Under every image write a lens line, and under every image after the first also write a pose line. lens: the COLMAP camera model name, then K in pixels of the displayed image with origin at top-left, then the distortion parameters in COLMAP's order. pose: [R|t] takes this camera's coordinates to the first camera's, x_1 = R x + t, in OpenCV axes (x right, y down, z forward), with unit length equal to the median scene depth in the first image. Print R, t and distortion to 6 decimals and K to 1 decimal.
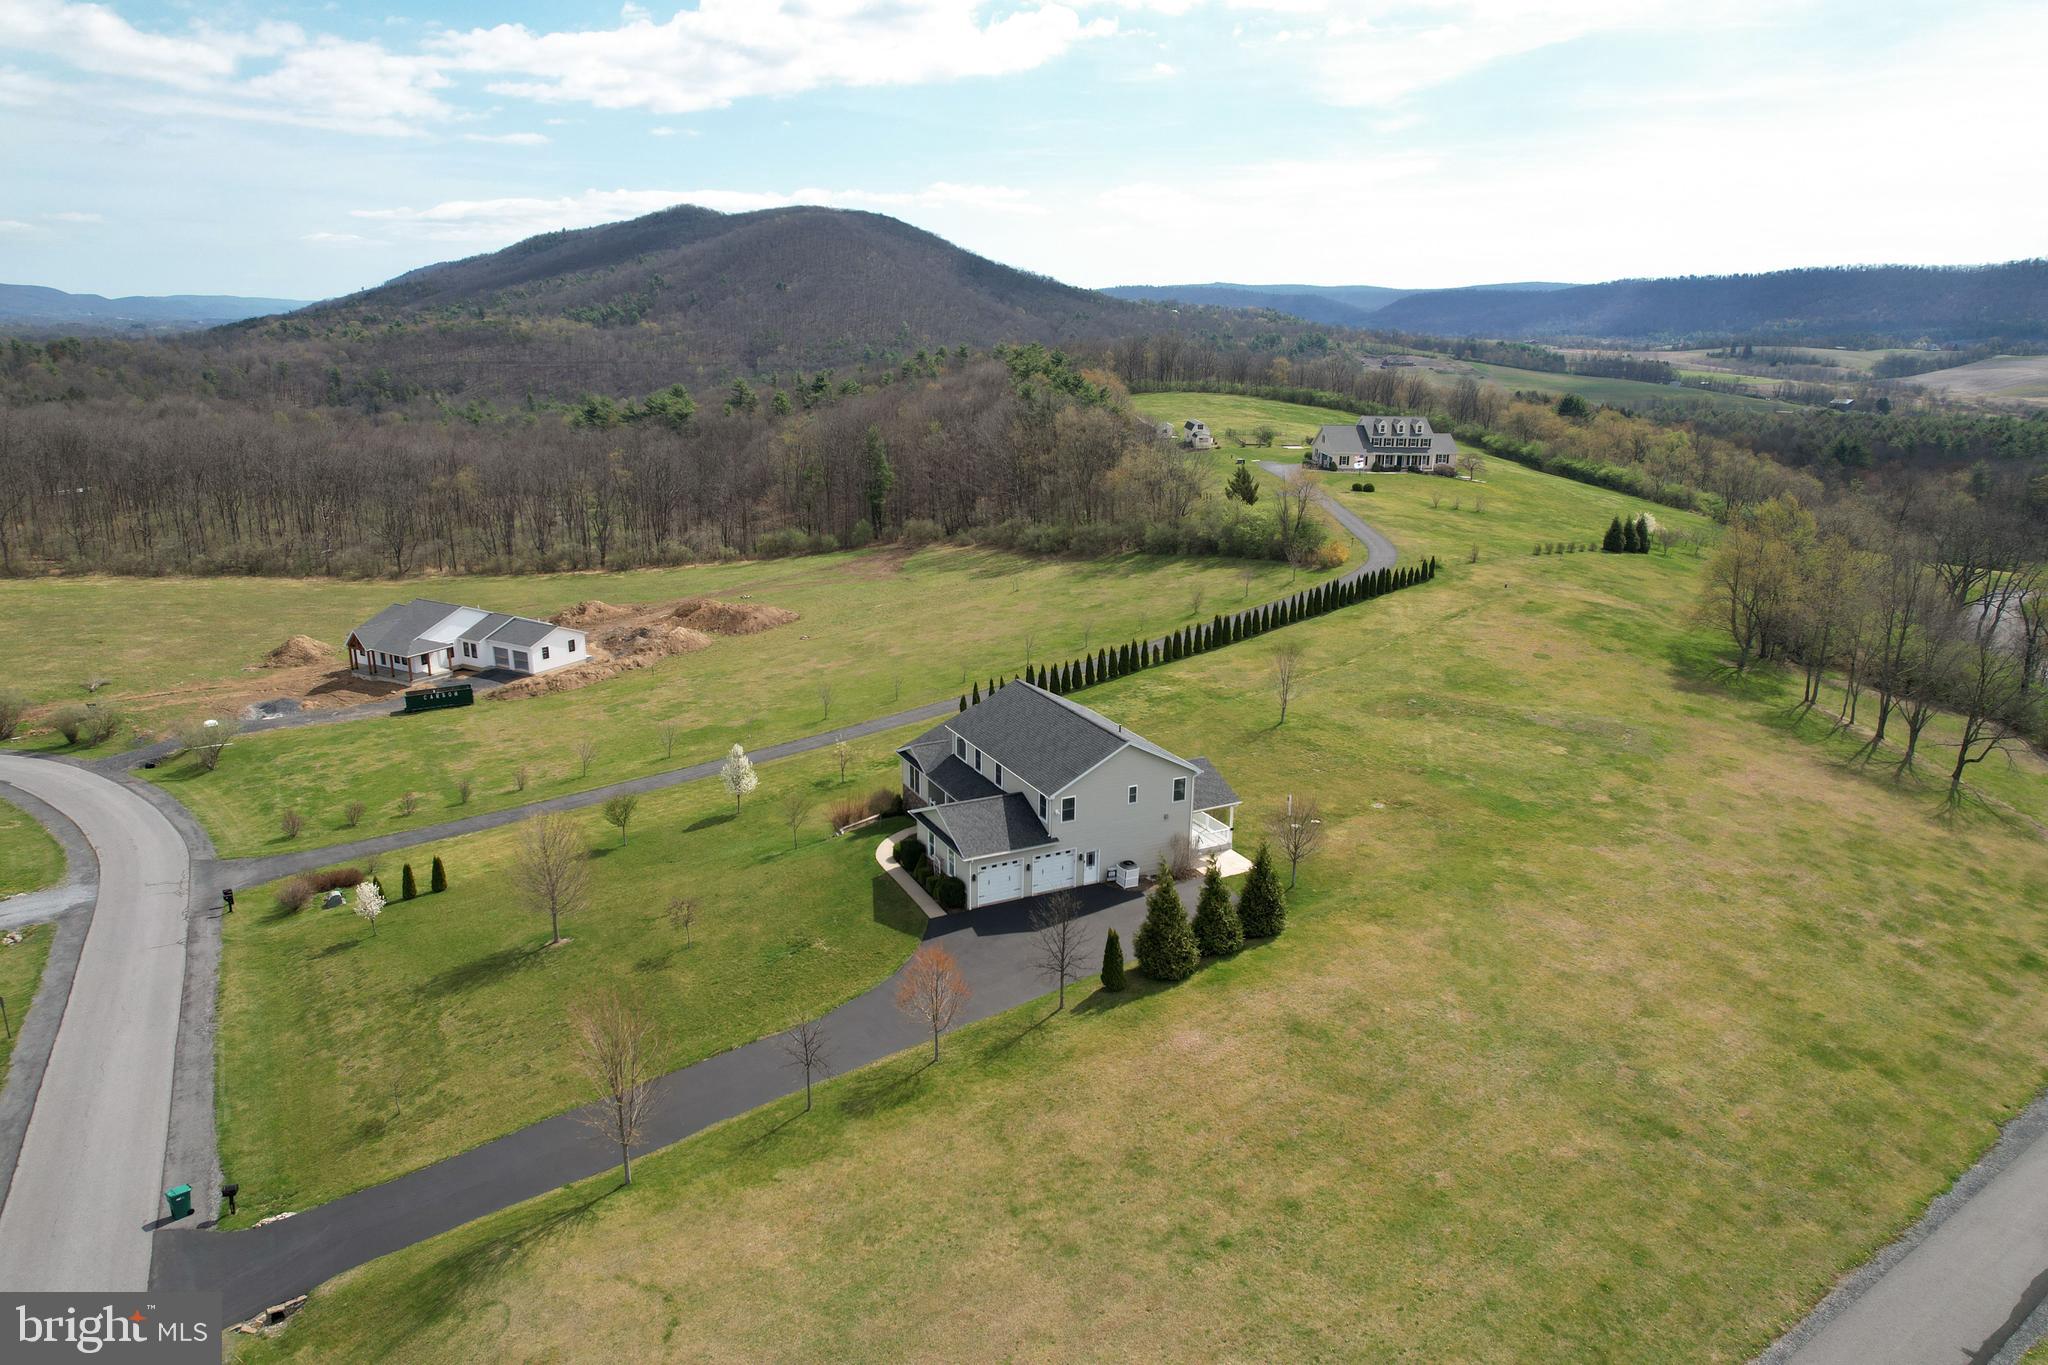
lens RADIAL K [[1321.7, 0, 1019.4], [0, 1321.7, 675.2], [0, 0, 1]] dist [-0.072877, 0.064751]
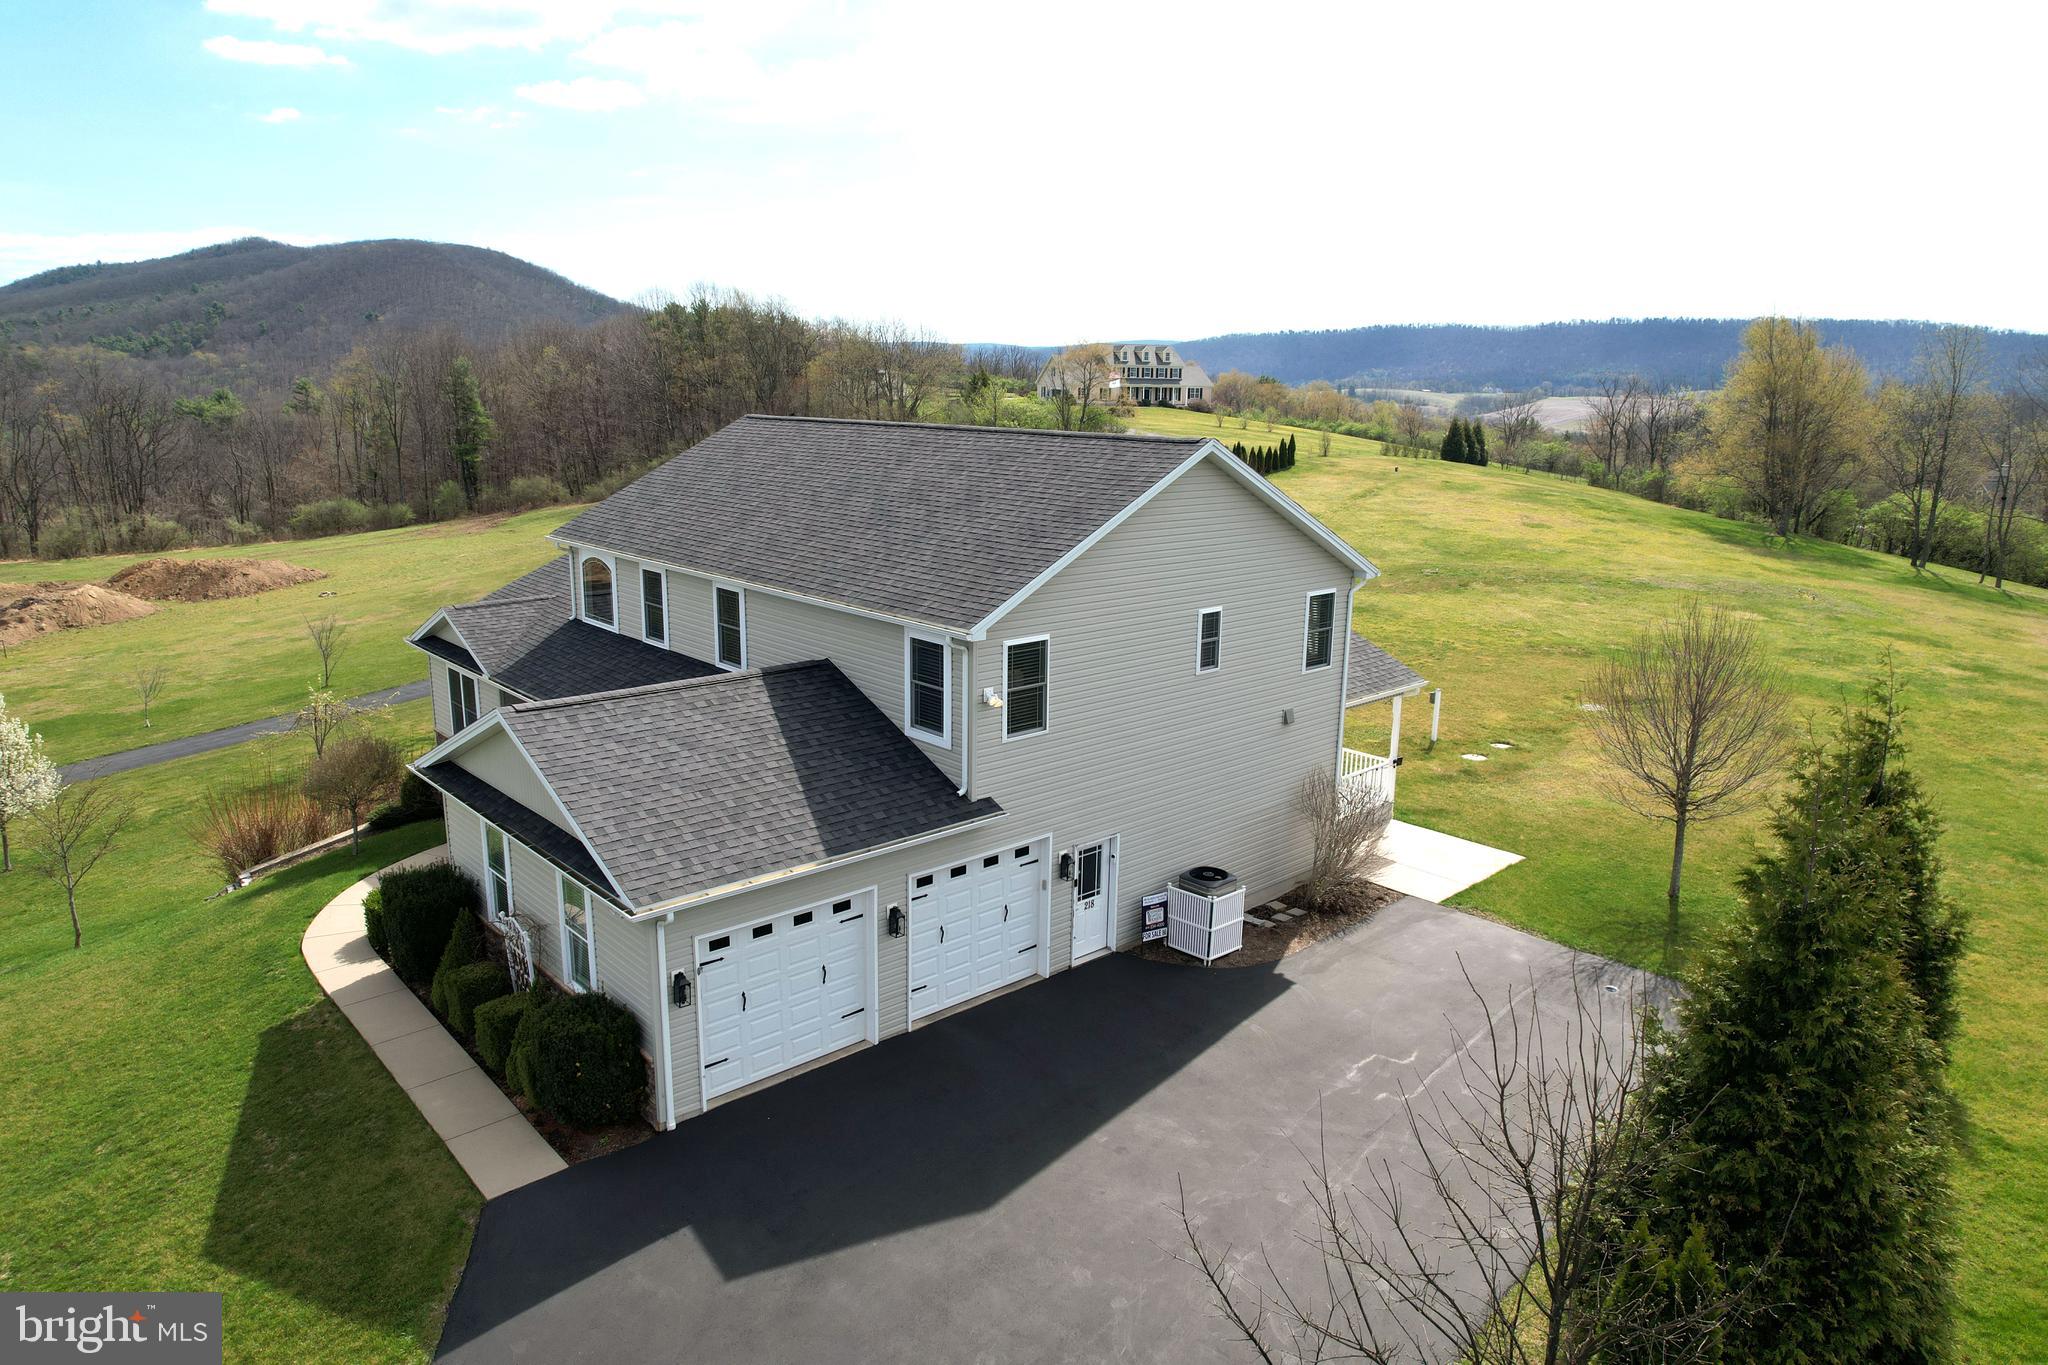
lens RADIAL K [[1309.2, 0, 1024.0], [0, 1309.2, 682.5], [0, 0, 1]] dist [-0.074080, 0.068206]
pose [[0.962077, -0.054840, 0.267209, -0.027931], [0.065528, 0.997362, -0.031240, 0.090352], [-0.264791, 0.047564, 0.963132, 0.620542]]
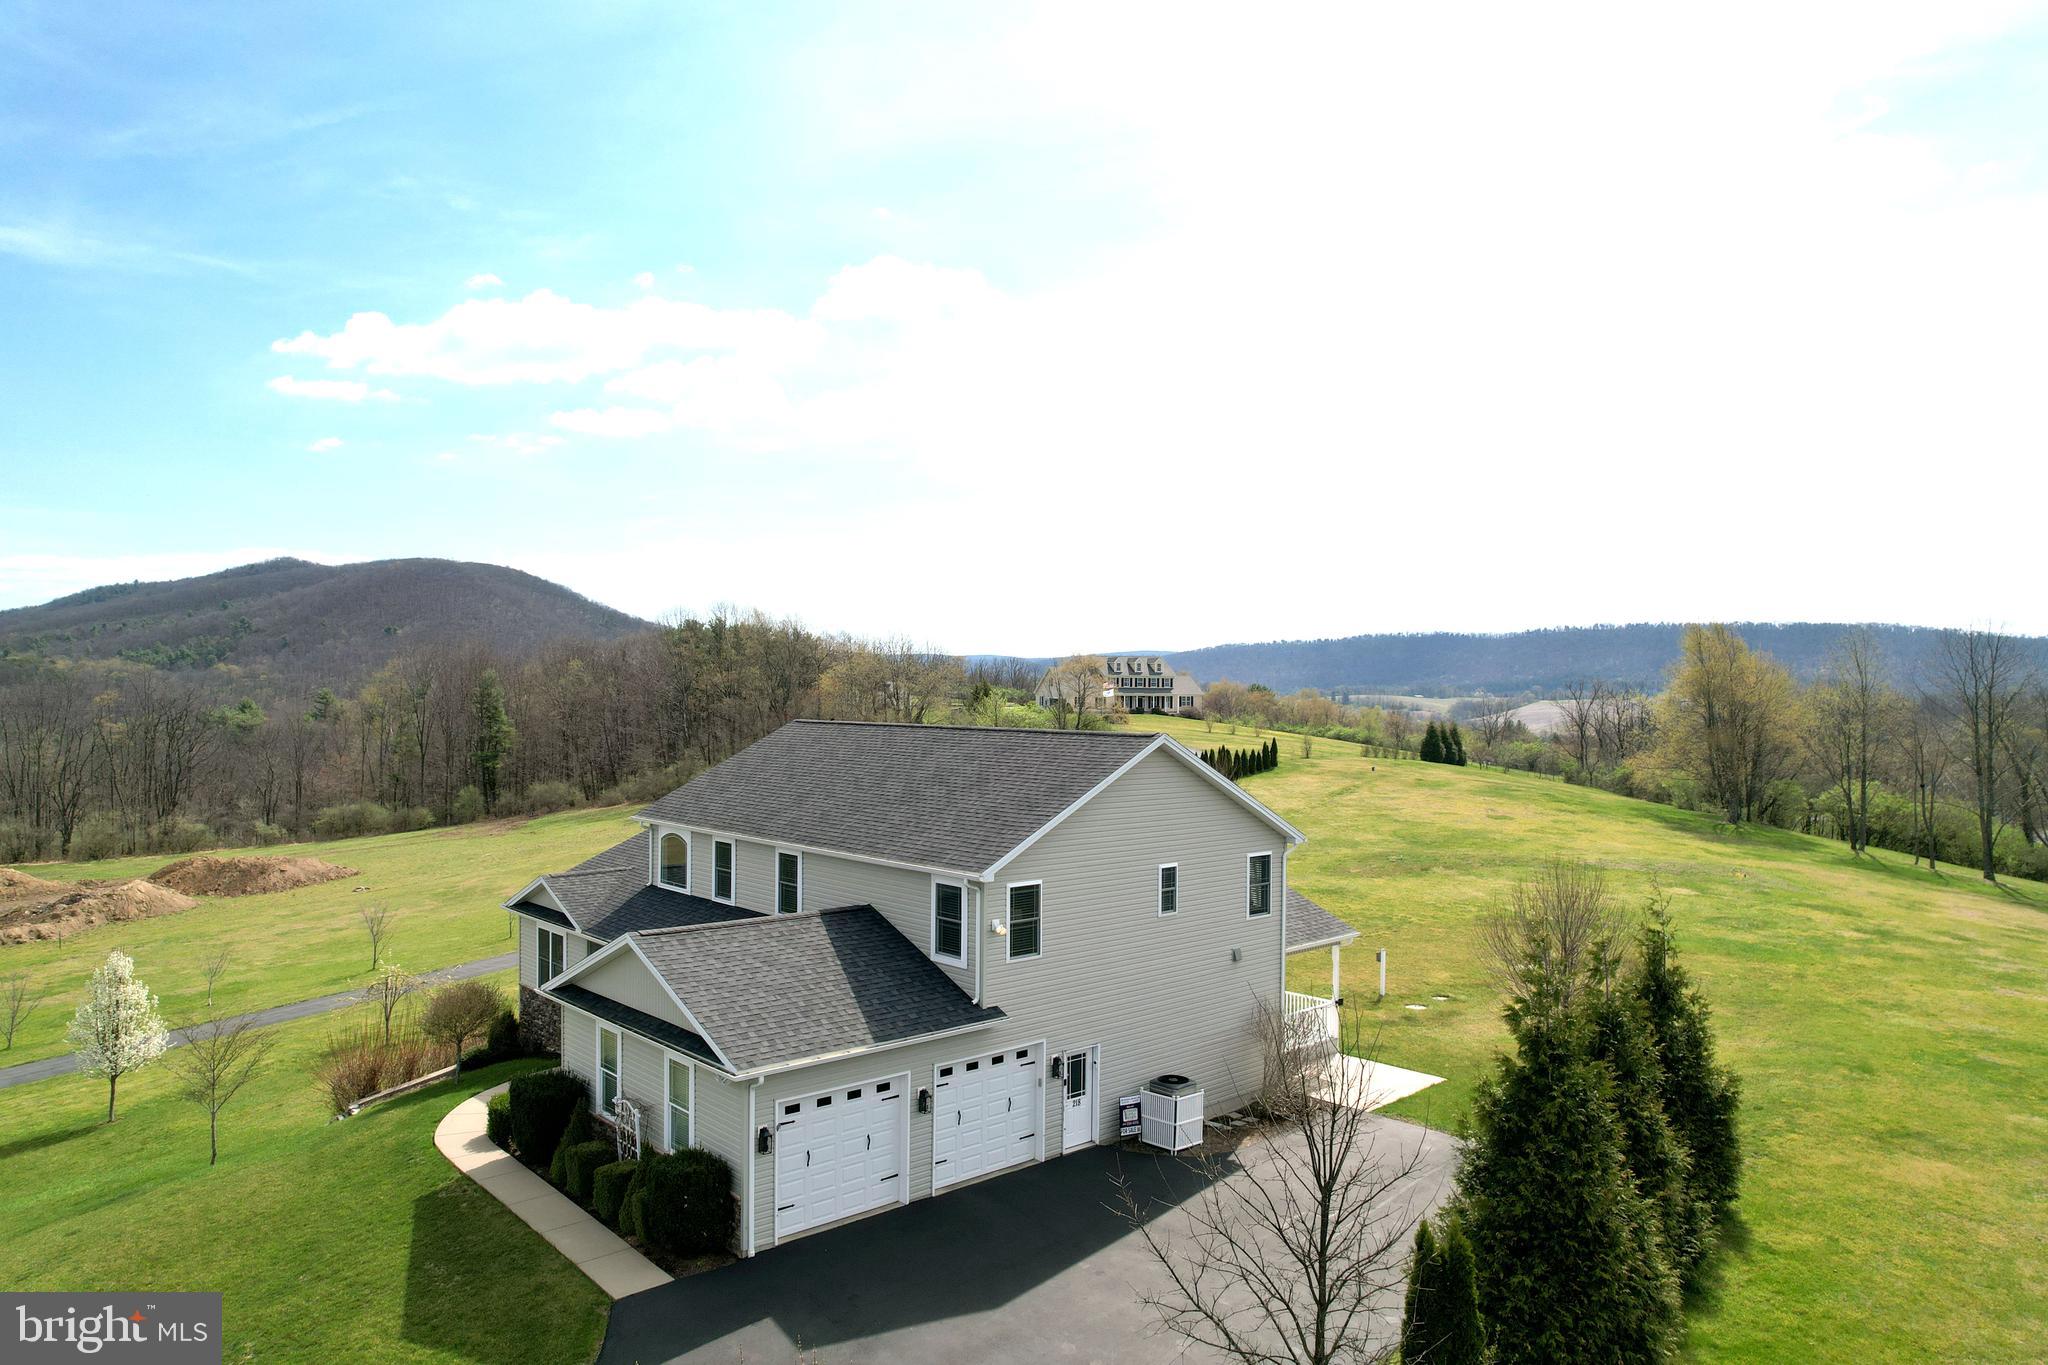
lens RADIAL K [[1321.7, 0, 1019.4], [0, 1321.7, 675.2], [0, 0, 1]] dist [-0.072877, 0.064751]
pose [[0.962821, 0.003899, 0.270112, -0.048380], [0.070994, 0.961097, -0.266931, 0.109677], [-0.260645, 0.276183, 0.925088, 0.549681]]
